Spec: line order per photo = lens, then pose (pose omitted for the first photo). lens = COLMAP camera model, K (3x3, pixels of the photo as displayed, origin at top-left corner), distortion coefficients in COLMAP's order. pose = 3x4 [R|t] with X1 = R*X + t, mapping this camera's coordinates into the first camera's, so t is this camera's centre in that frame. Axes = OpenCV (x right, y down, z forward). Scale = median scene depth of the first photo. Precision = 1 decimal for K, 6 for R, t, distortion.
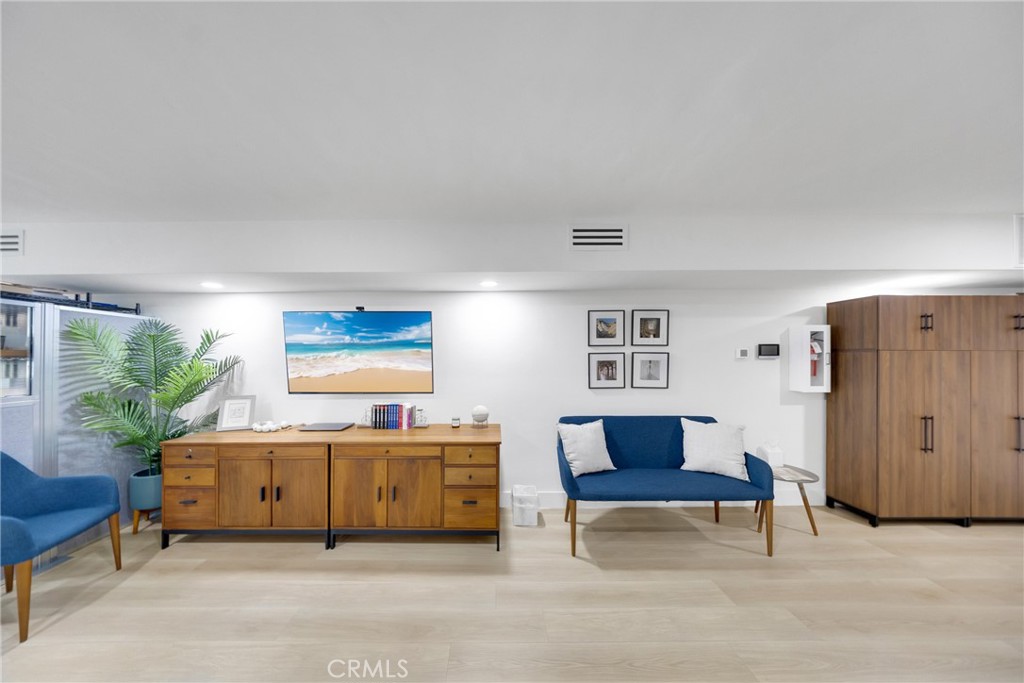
lens RADIAL K [[308.0, 0, 495.3], [0, 308.0, 354.6], [0, 0, 1]] dist [0.001633, -0.000002]
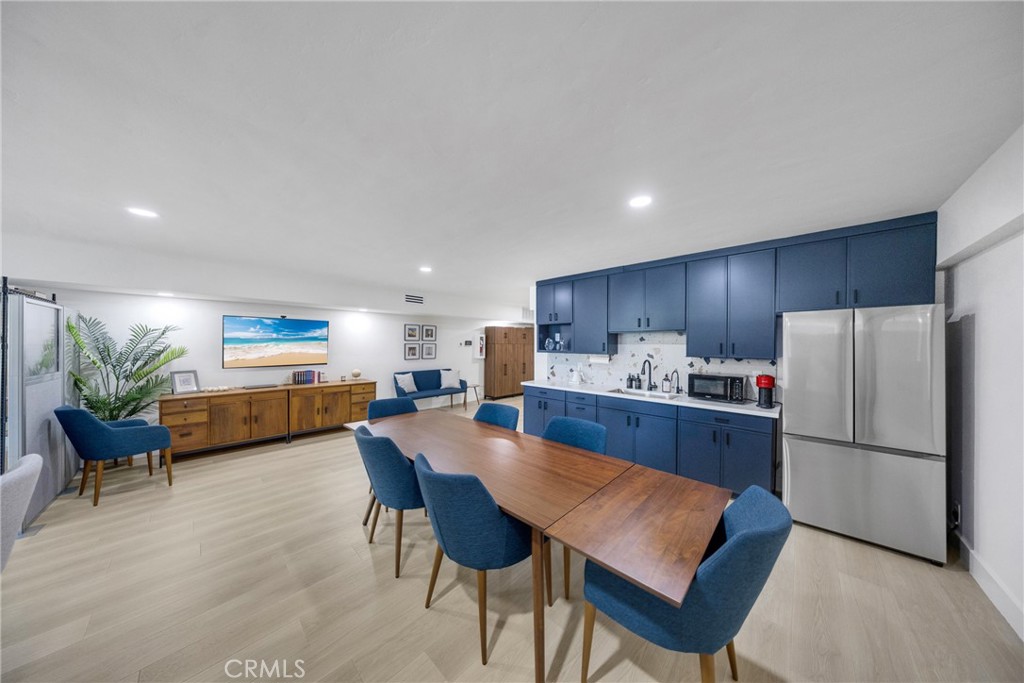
lens RADIAL K [[308.0, 0, 512.0], [0, 308.0, 340.7], [0, 0, 1]] dist [0.001633, -0.000002]
pose [[0.690530, 0.011364, 0.723215, -0.810620], [-0.018723, 0.999822, 0.002166, -0.048734], [-0.723062, -0.015036, 0.690620, -1.151949]]
